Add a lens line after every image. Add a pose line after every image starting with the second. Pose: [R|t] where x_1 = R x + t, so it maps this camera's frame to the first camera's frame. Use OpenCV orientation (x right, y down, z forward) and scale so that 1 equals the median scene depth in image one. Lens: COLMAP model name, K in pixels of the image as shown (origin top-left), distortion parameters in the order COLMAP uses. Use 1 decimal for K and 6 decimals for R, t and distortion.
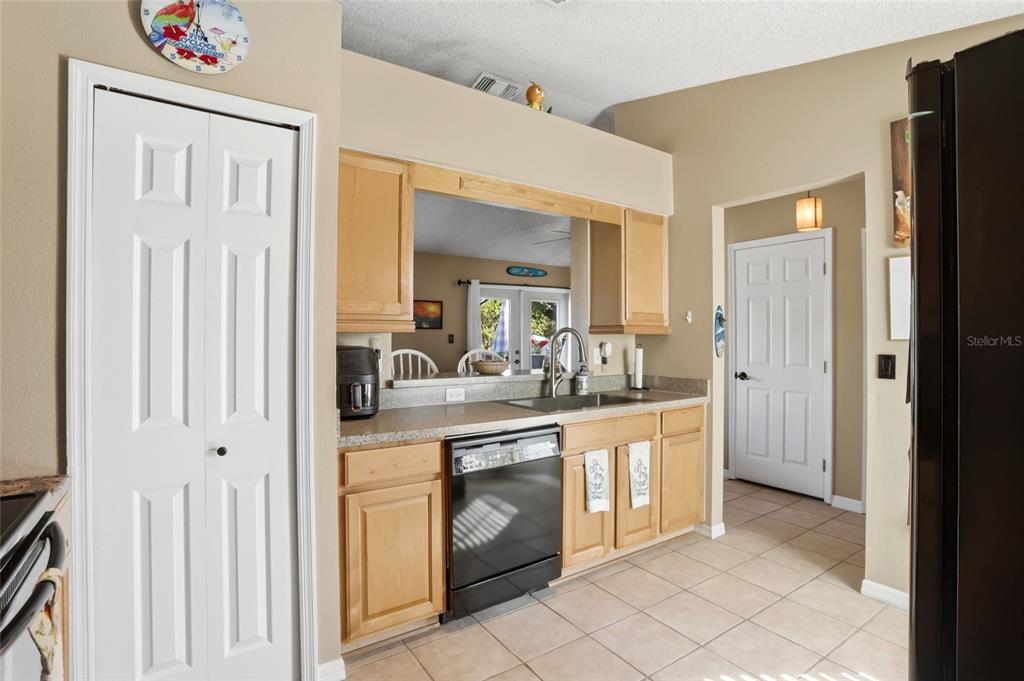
lens RADIAL K [[497.6, 0, 514.4], [0, 497.6, 333.0], [0, 0, 1]] dist [-0.078464, 0.038097]
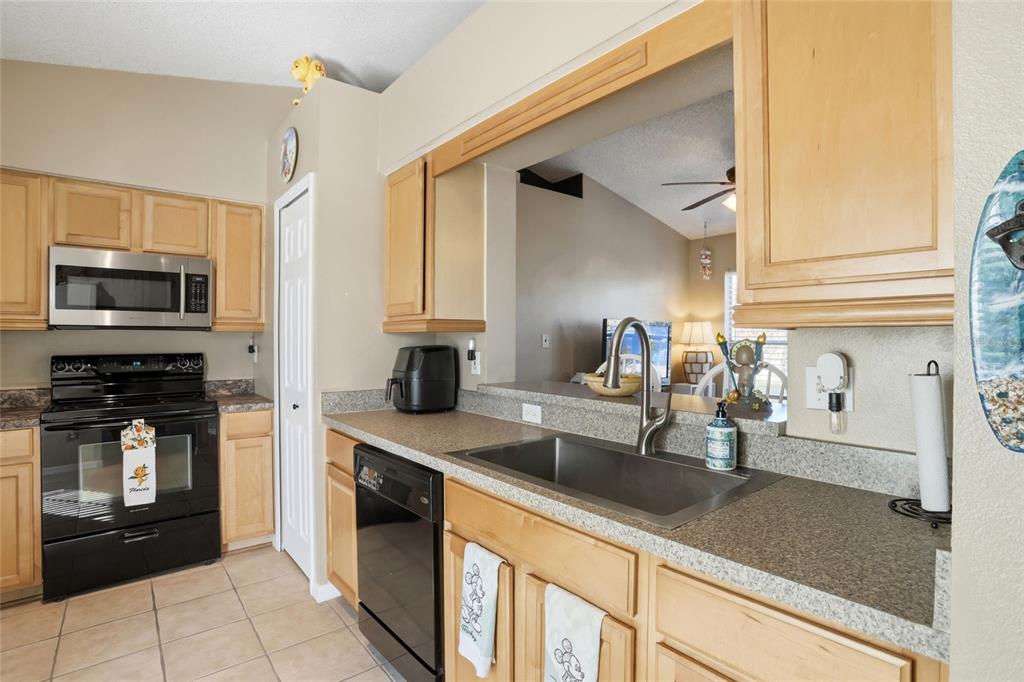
lens RADIAL K [[497.6, 0, 514.4], [0, 497.6, 333.5], [0, 0, 1]] dist [-0.078464, 0.038097]
pose [[0.095330, -0.011107, -0.995384, 0.539519], [0.004829, 0.999931, -0.010696, 0.008475], [0.995434, -0.003787, 0.095377, 0.765369]]
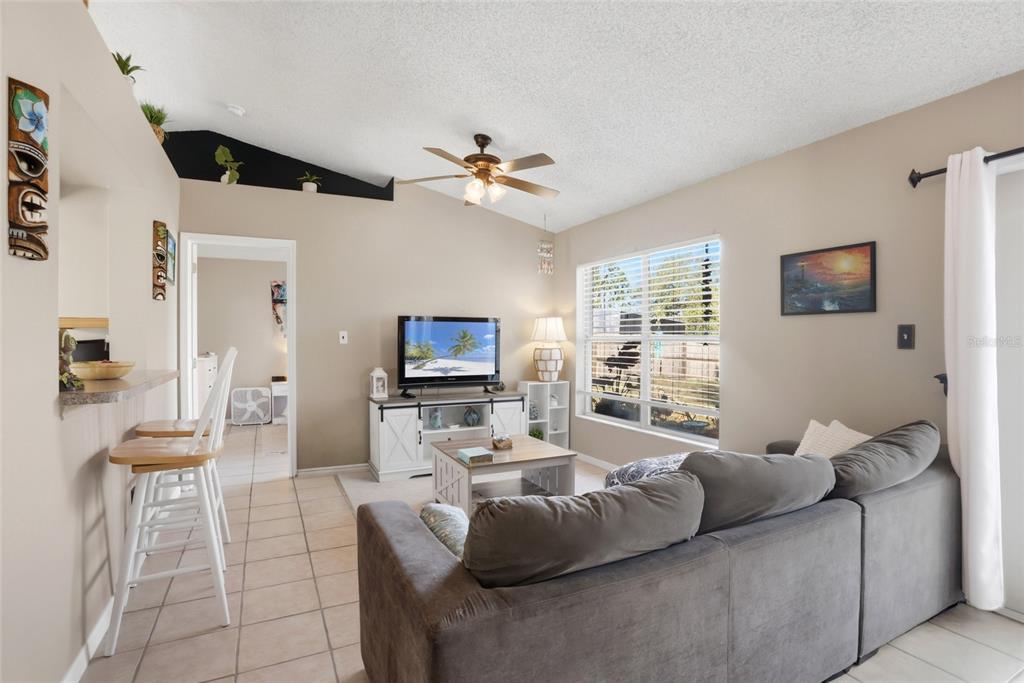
lens RADIAL K [[497.6, 0, 514.4], [0, 497.6, 334.0], [0, 0, 1]] dist [-0.078464, 0.038097]
pose [[-0.114818, -0.007493, -0.993358, 0.570401], [0.009983, 0.999912, -0.008697, 0.021335], [0.993336, -0.010915, -0.114734, 1.635315]]
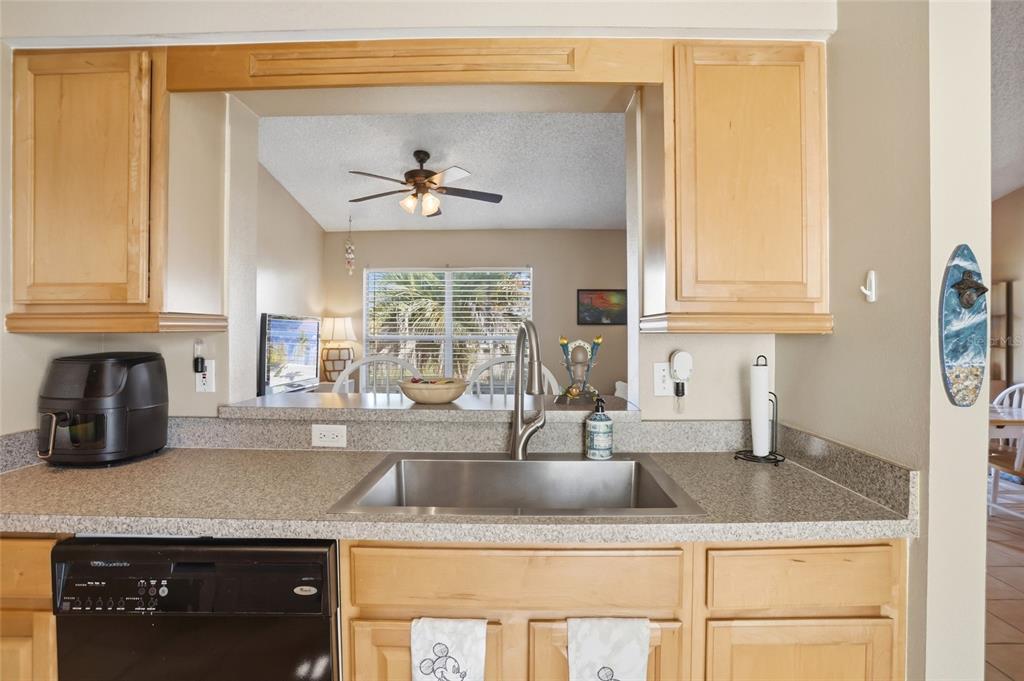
lens RADIAL K [[497.6, 0, 514.4], [0, 497.6, 333.0], [0, 0, 1]] dist [-0.078464, 0.038097]
pose [[0.817004, -0.001255, -0.576630, 0.341881], [0.005533, 0.999969, 0.005662, -0.001479], [0.576605, -0.007816, 0.816985, 0.548785]]
